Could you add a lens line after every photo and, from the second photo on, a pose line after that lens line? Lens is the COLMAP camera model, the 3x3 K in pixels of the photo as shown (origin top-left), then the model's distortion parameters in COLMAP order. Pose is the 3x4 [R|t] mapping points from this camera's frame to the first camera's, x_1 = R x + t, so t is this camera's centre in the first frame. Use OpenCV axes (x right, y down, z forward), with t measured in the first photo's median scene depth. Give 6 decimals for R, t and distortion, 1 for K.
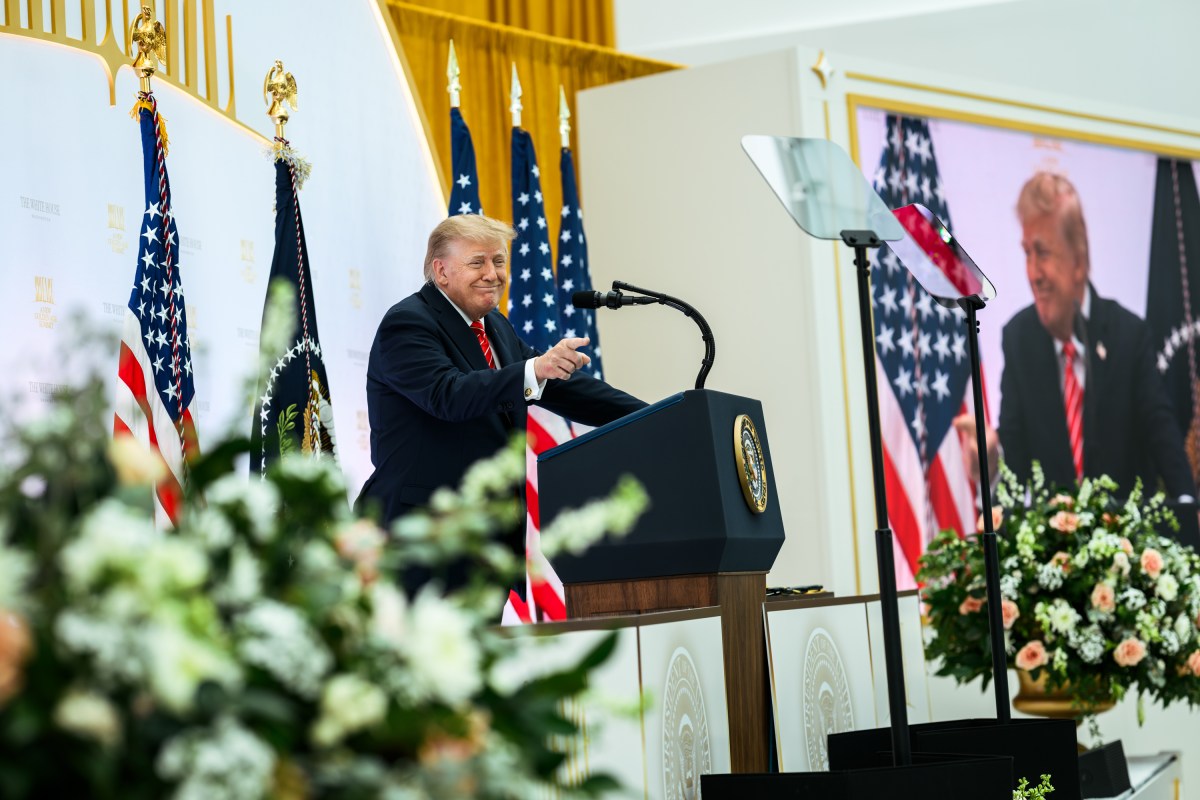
lens RADIAL K [[2952.2, 0, 600.0], [0, 2952.2, 400.0], [0, 0, 1]] dist [0.035716, -0.061443]
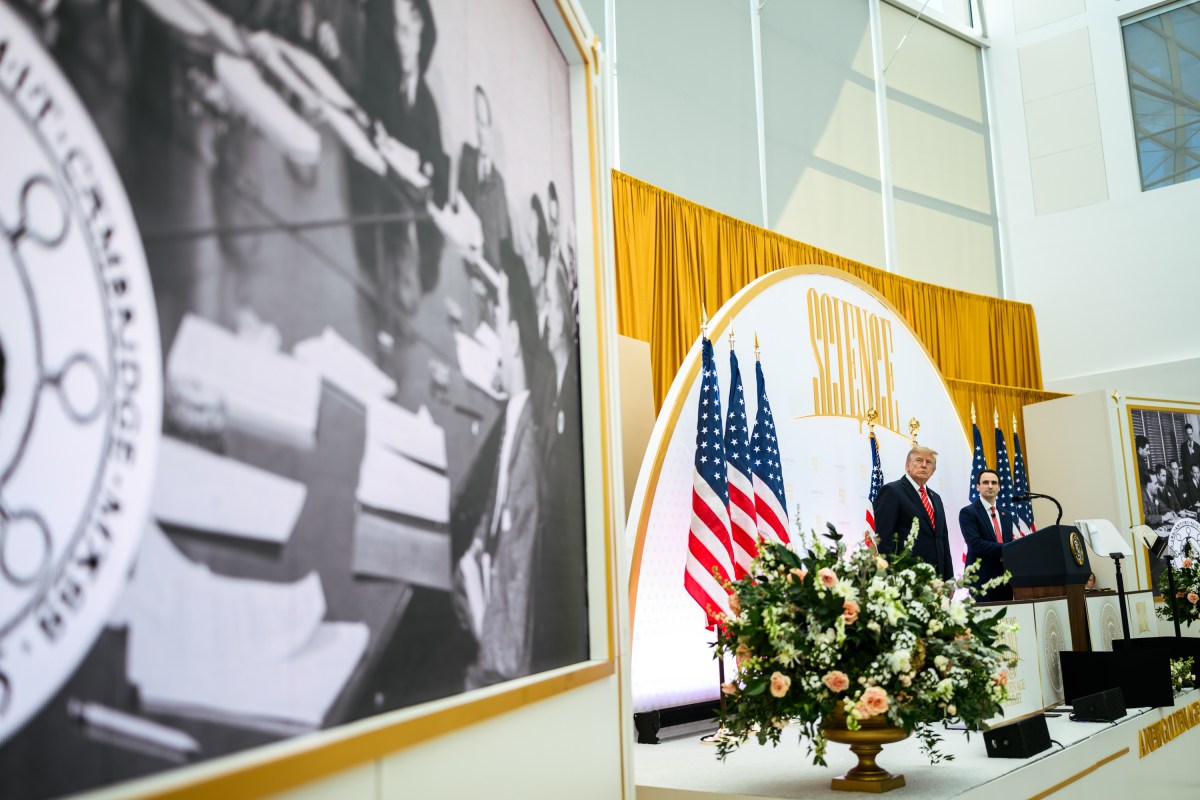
lens RADIAL K [[1149.5, 0, 599.7], [0, 1149.5, 394.9], [0, 0, 1]] dist [0.000122, -0.001675]
pose [[0.929593, -0.039677, -0.366446, 0.074609], [0.006693, 0.995842, -0.090846, -0.069869], [0.368527, 0.081998, 0.925994, -0.639202]]
